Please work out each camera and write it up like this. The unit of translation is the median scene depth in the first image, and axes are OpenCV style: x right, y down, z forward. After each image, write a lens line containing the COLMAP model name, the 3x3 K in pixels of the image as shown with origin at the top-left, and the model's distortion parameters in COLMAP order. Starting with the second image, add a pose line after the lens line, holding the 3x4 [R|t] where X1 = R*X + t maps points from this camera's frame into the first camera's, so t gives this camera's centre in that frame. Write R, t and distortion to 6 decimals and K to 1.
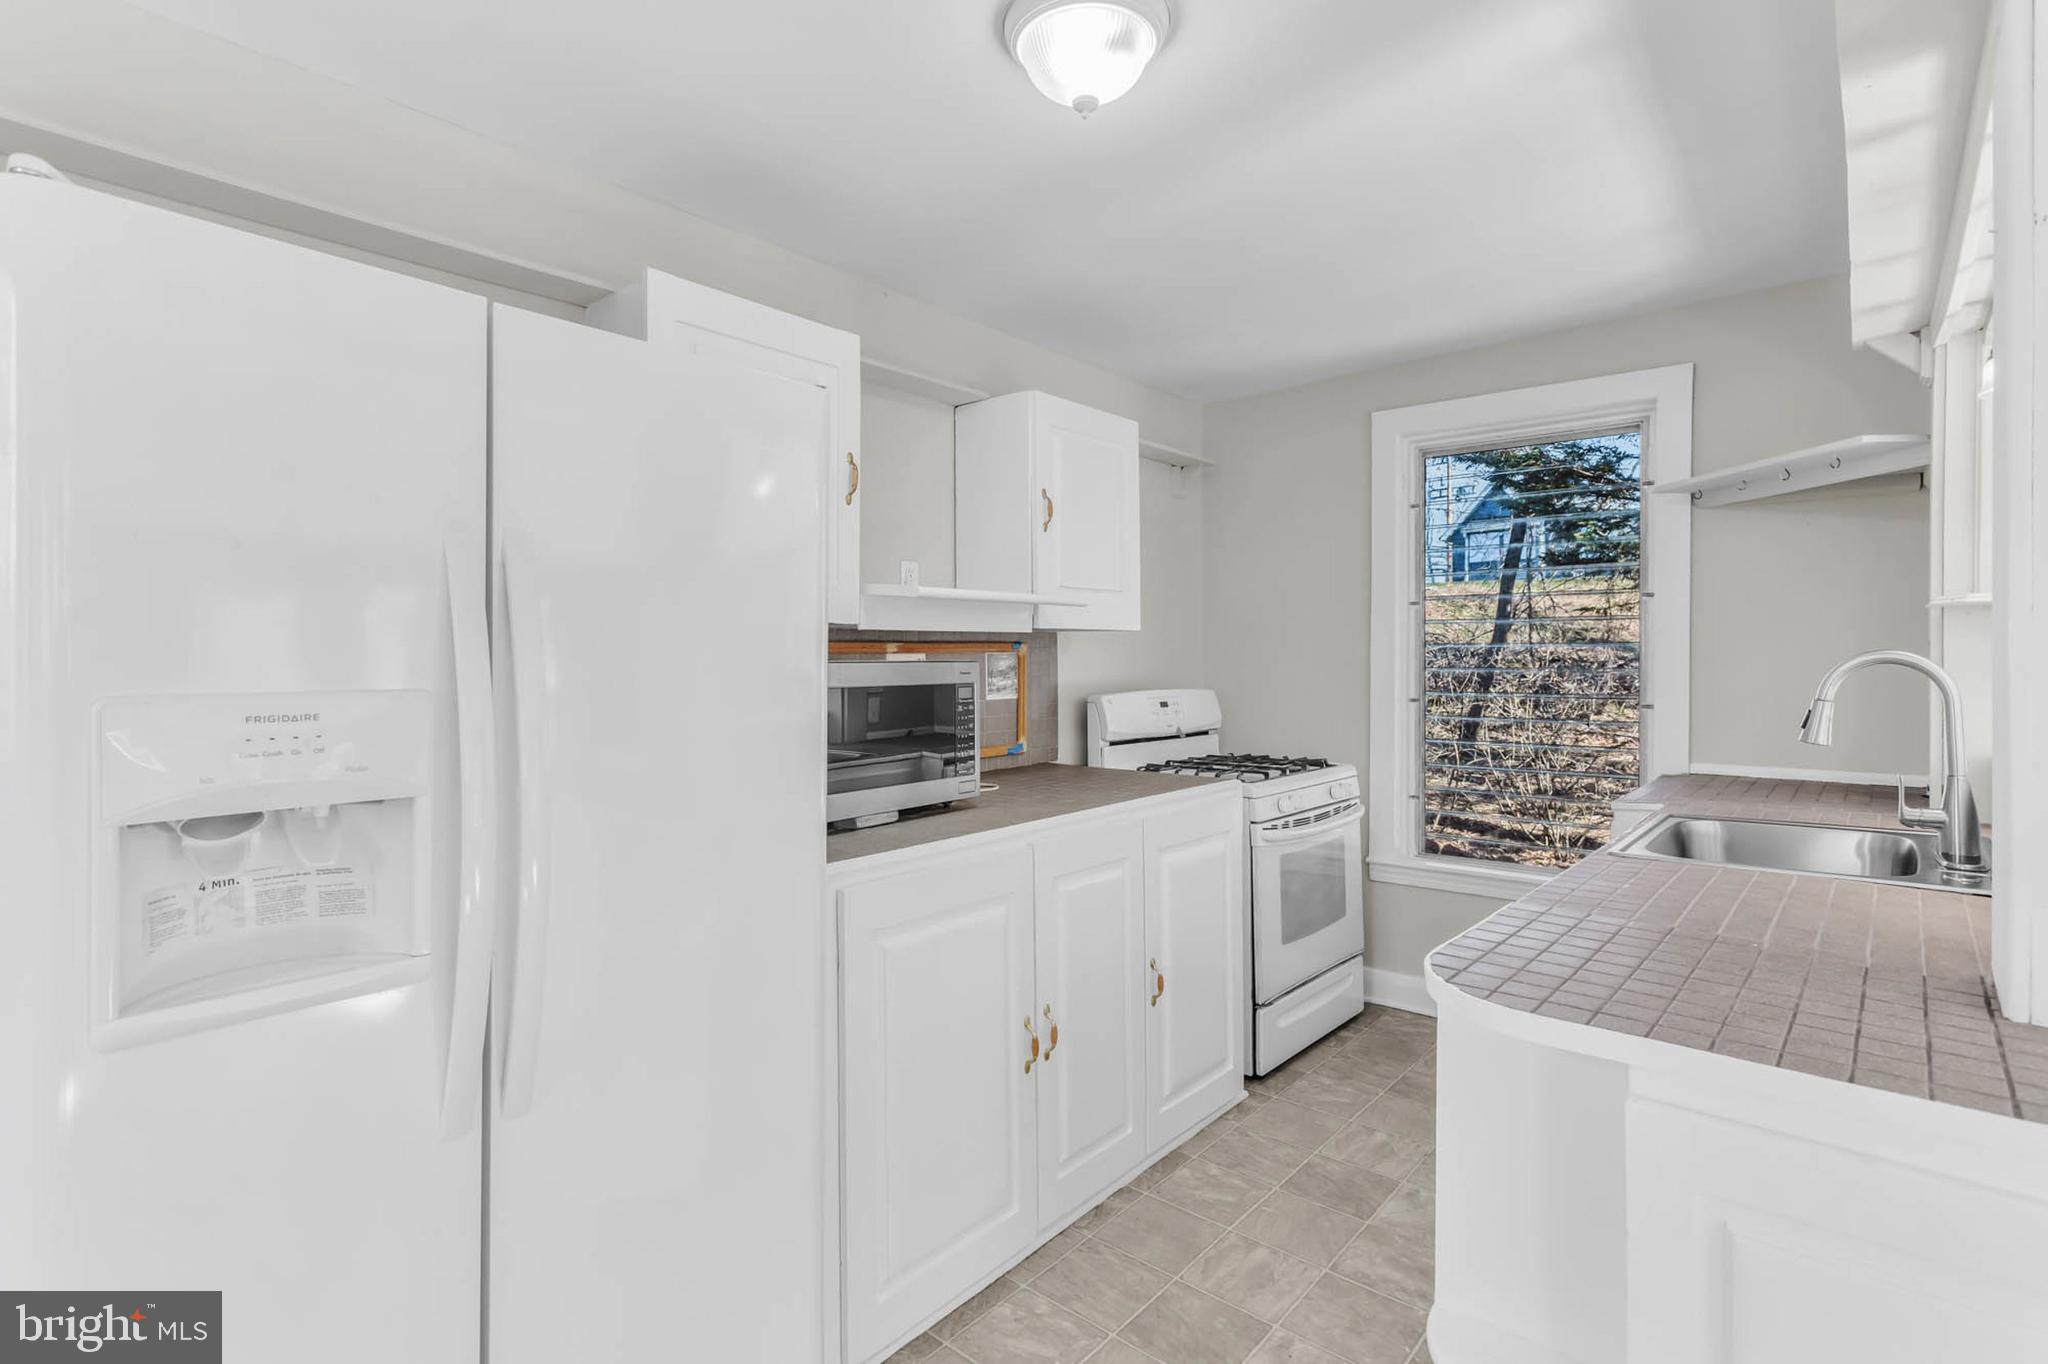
lens RADIAL K [[991.8, 0, 1028.3], [0, 991.8, 680.7], [0, 0, 1]] dist [-0.002820, 0.001756]
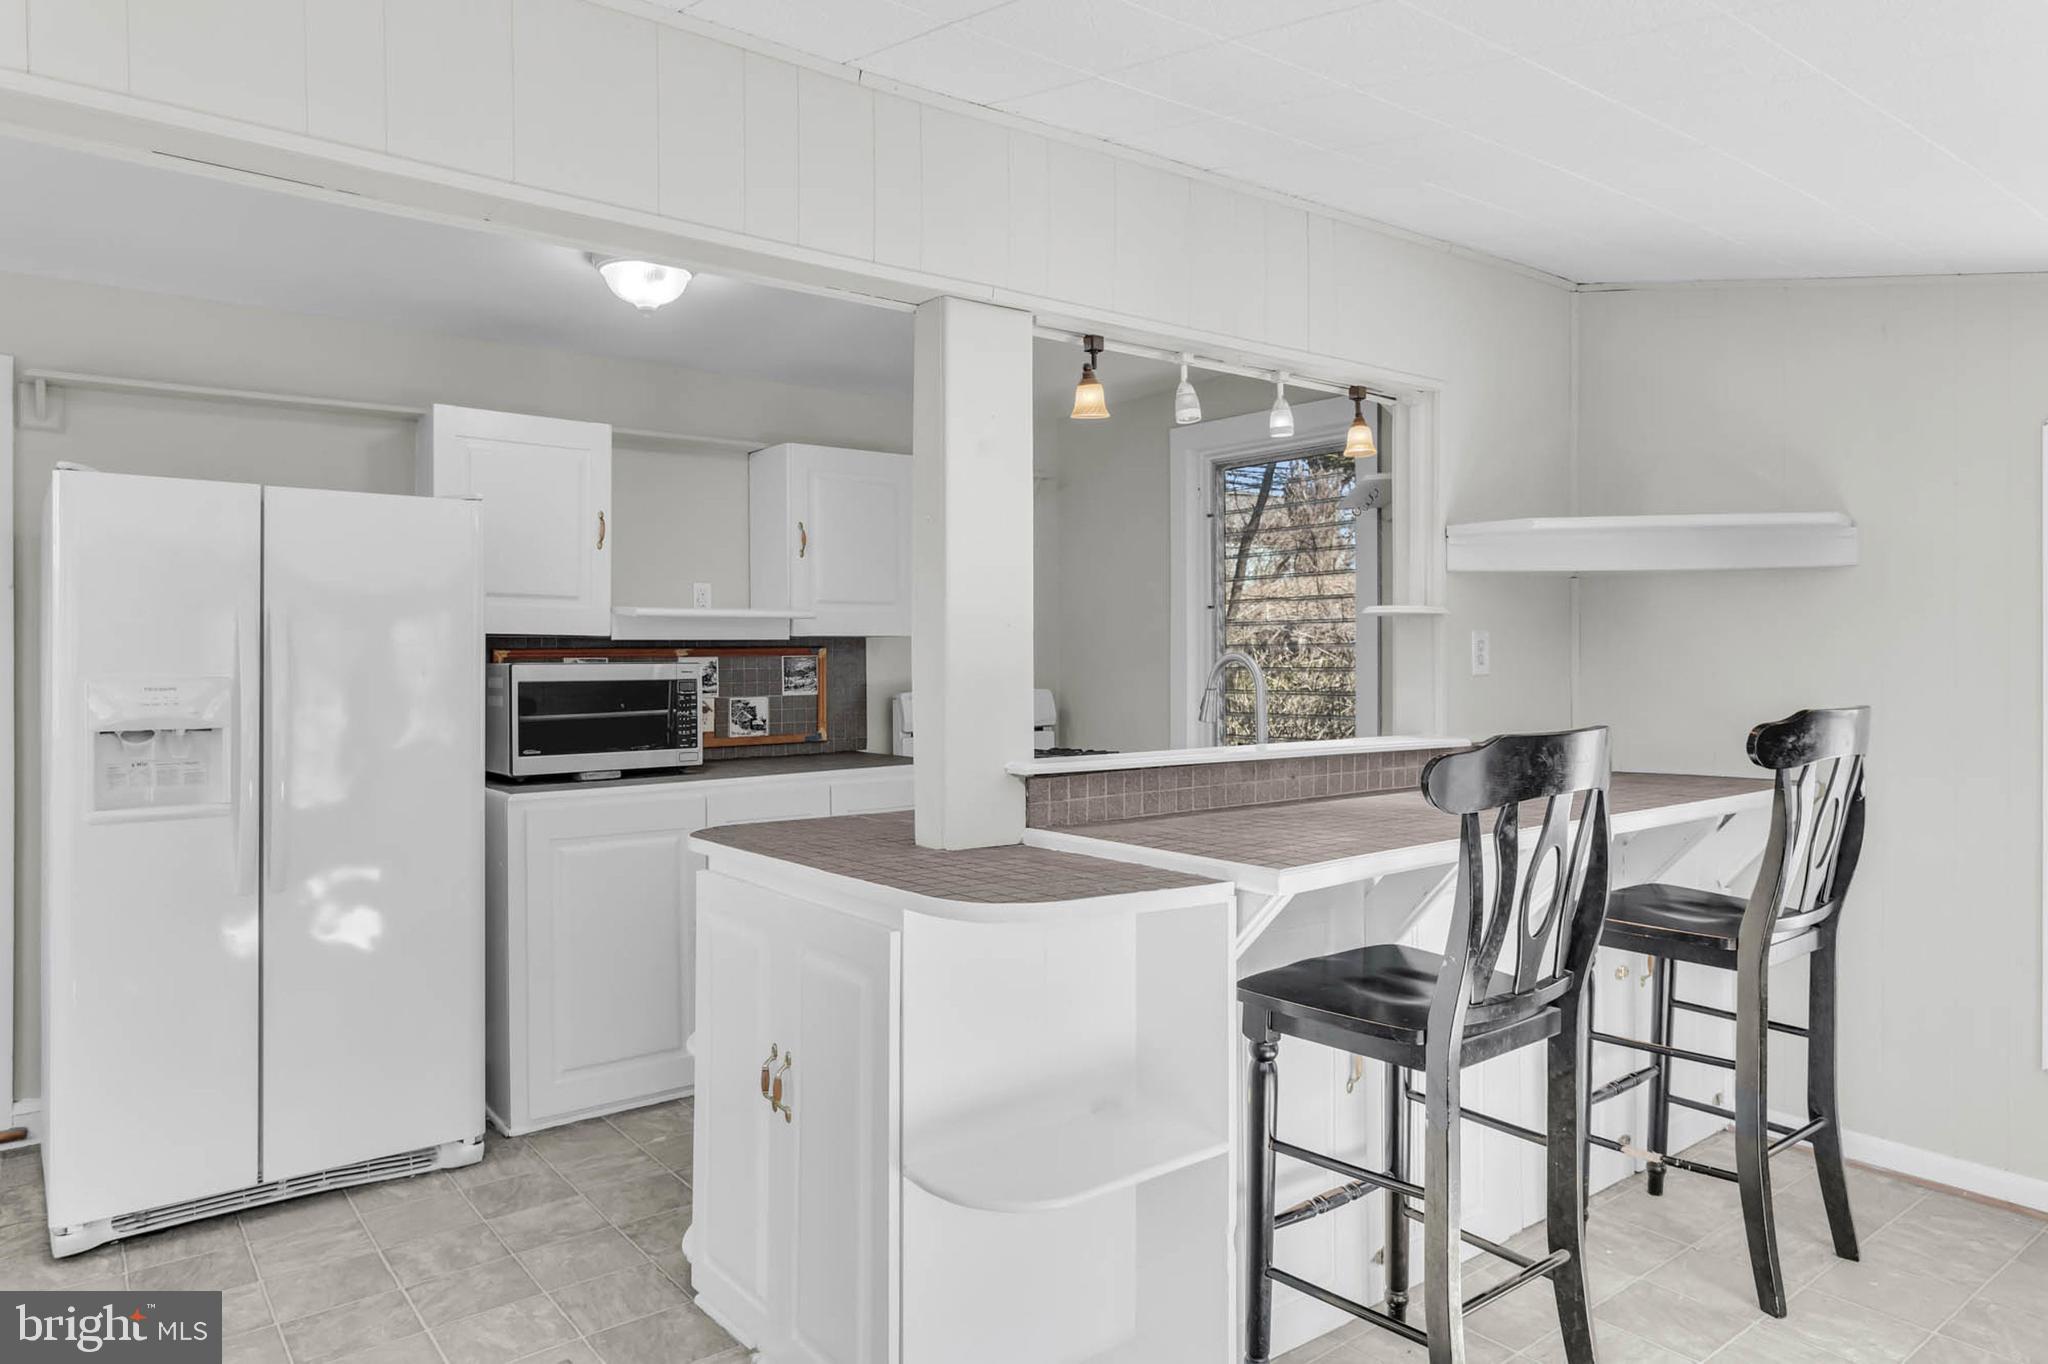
lens RADIAL K [[1283.6, 0, 1022.4], [0, 1283.6, 674.5], [0, 0, 1]] dist [-0.010579, -0.004954]
pose [[0.980681, -0.003070, -0.195588, 0.601668], [0.000542, 0.999916, -0.012977, 0.015835], [0.195611, 0.012621, 0.980600, -0.506400]]
